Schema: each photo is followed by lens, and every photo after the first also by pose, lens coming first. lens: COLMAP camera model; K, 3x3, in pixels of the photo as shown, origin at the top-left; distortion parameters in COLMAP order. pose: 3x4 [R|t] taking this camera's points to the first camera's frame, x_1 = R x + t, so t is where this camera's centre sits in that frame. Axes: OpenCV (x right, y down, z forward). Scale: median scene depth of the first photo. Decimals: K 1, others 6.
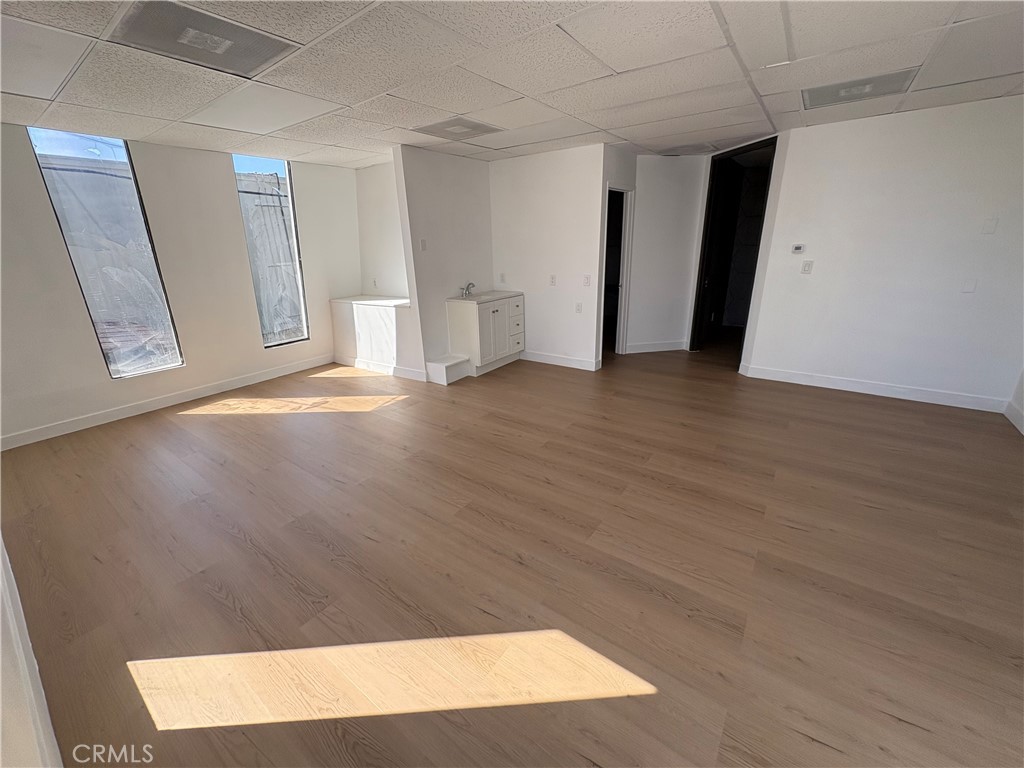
lens RADIAL K [[409.1, 0, 512.9], [0, 409.1, 383.6], [0, 0, 1]] dist [0.002449, -0.000516]
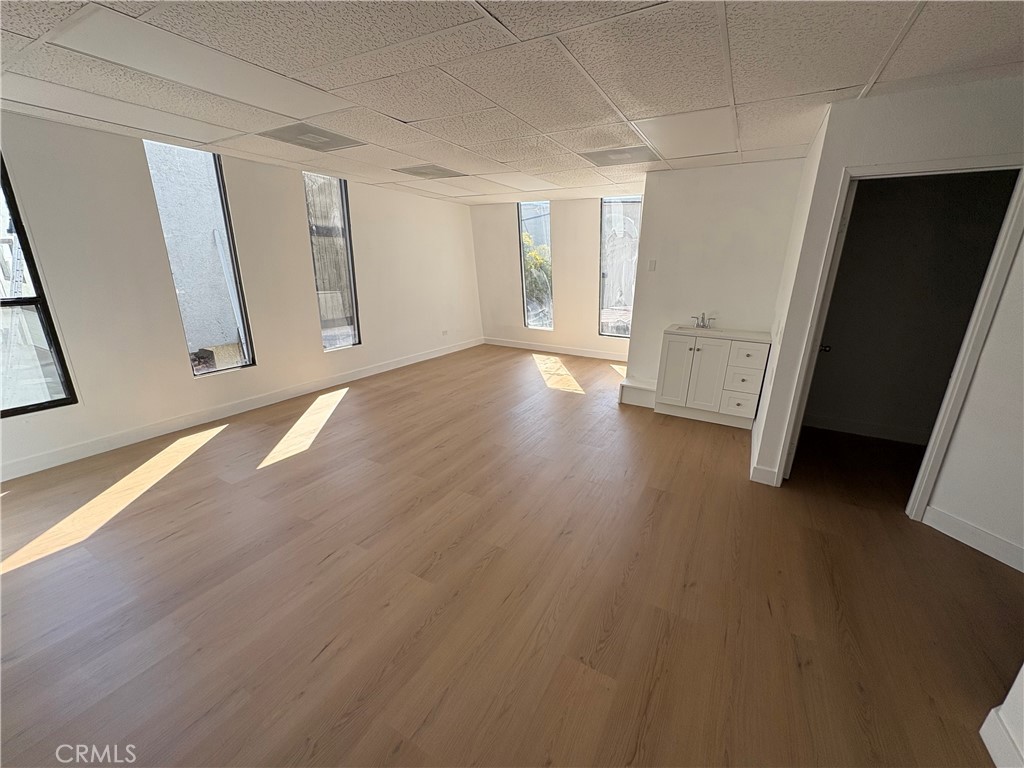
lens RADIAL K [[409.1, 0, 509.8], [0, 409.1, 384.5], [0, 0, 1]] dist [0.002449, -0.000516]
pose [[0.099522, 0.319853, -0.942226, 0.823040], [-0.346642, 0.898753, 0.268482, -0.235829], [0.932703, 0.299895, 0.200320, 0.586116]]
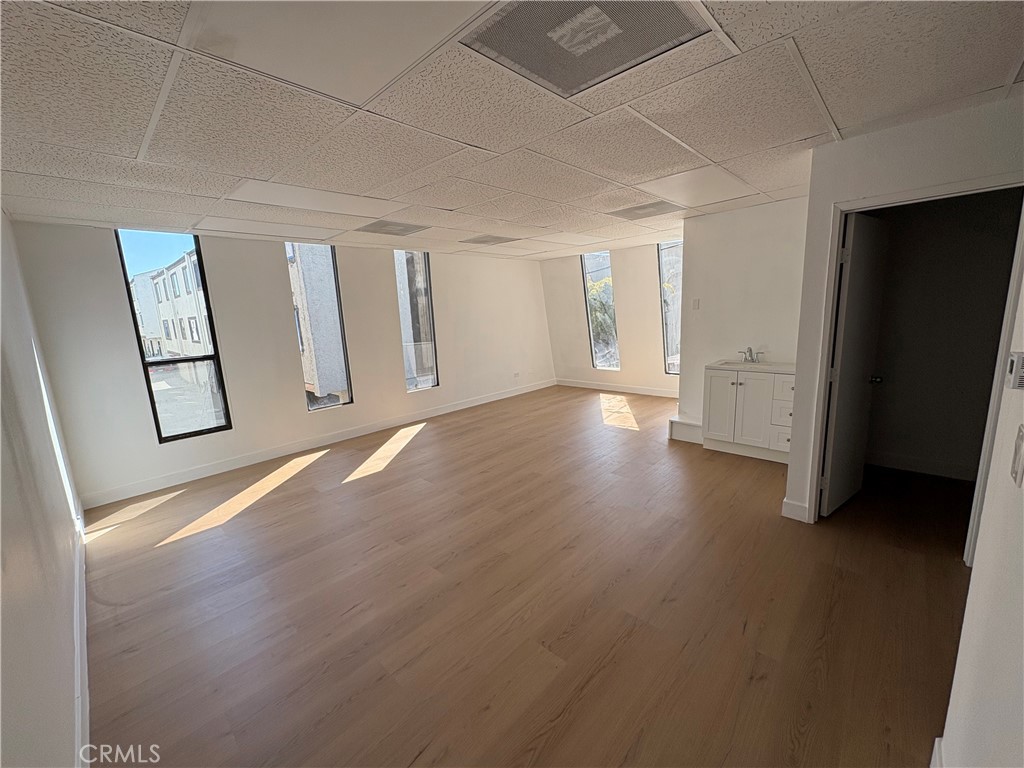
lens RADIAL K [[409.1, 0, 509.5], [0, 409.1, 384.1], [0, 0, 1]] dist [0.002449, -0.000516]
pose [[-0.141928, 0.214842, -0.966281, 0.930998], [-0.277740, 0.928308, 0.247194, -0.288983], [0.950114, 0.303459, -0.072082, 0.720864]]
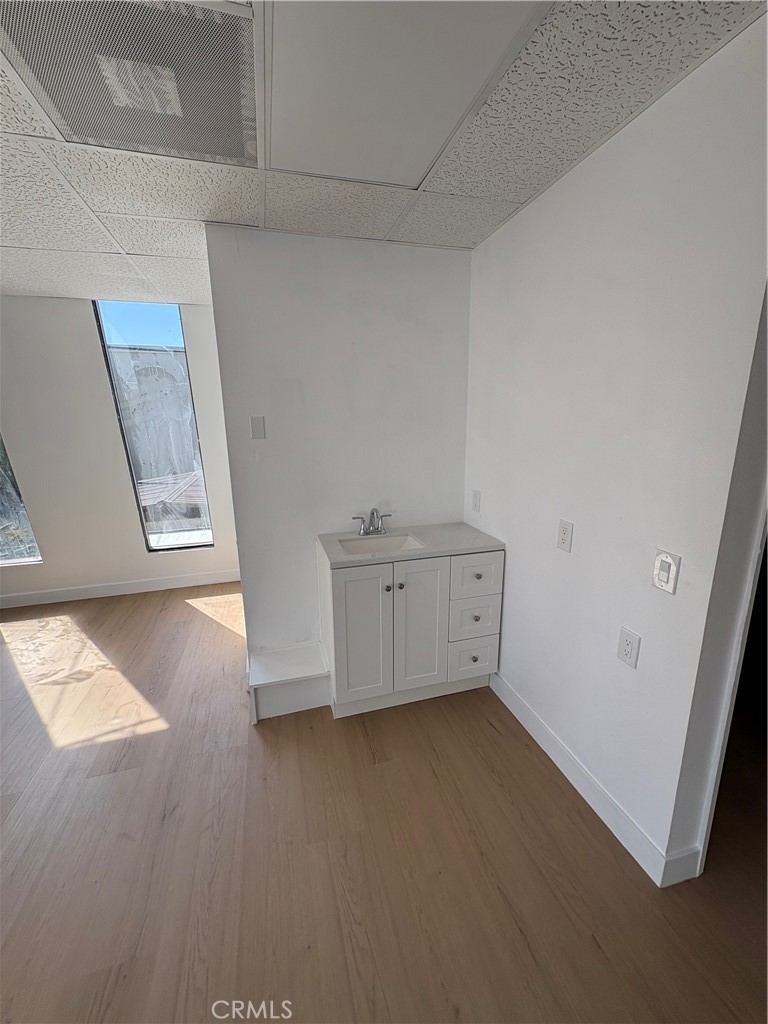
lens RADIAL K [[409.1, 0, 382.2], [0, 409.1, 510.9], [0, 0, 1]] dist [0.002449, -0.000516]
pose [[0.784279, 0.154667, -0.600820, 0.211855], [-0.211147, 0.977158, -0.024074, -0.275001], [0.583372, 0.145743, 0.799022, 0.745158]]
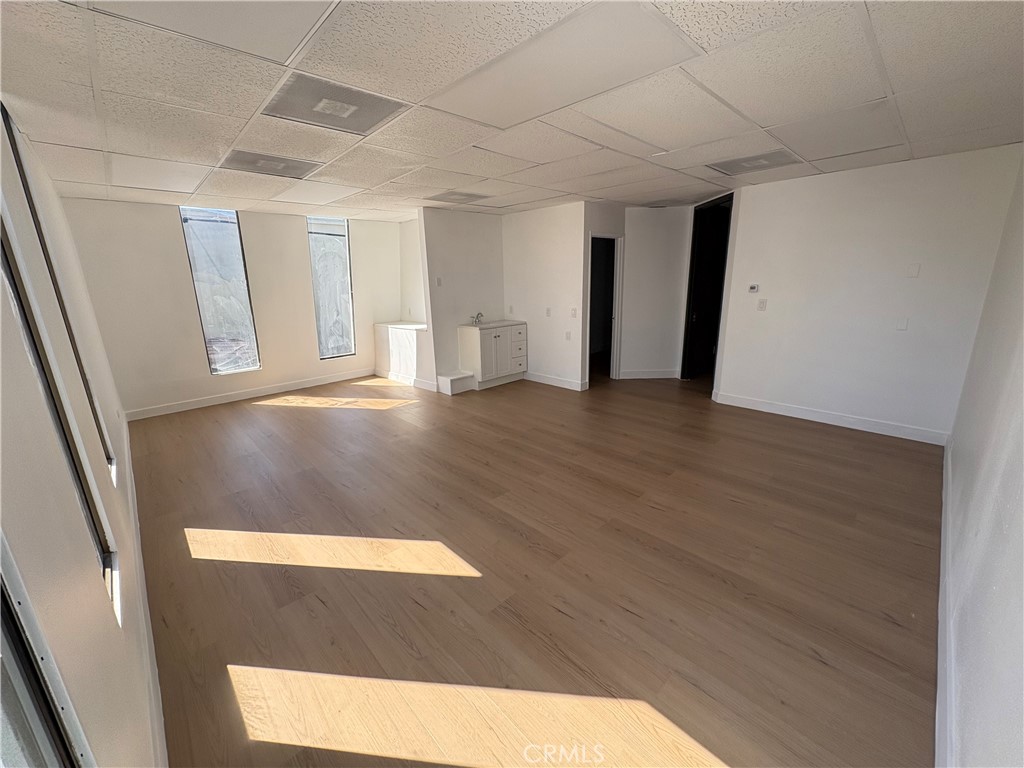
lens RADIAL K [[409.1, 0, 512.9], [0, 409.1, 384.0], [0, 0, 1]] dist [0.002449, -0.000516]
pose [[0.984312, 0.050331, -0.169107, 0.242937], [-0.062892, 0.995579, -0.069760, 0.048271], [0.164848, 0.079301, 0.983126, -0.180001]]
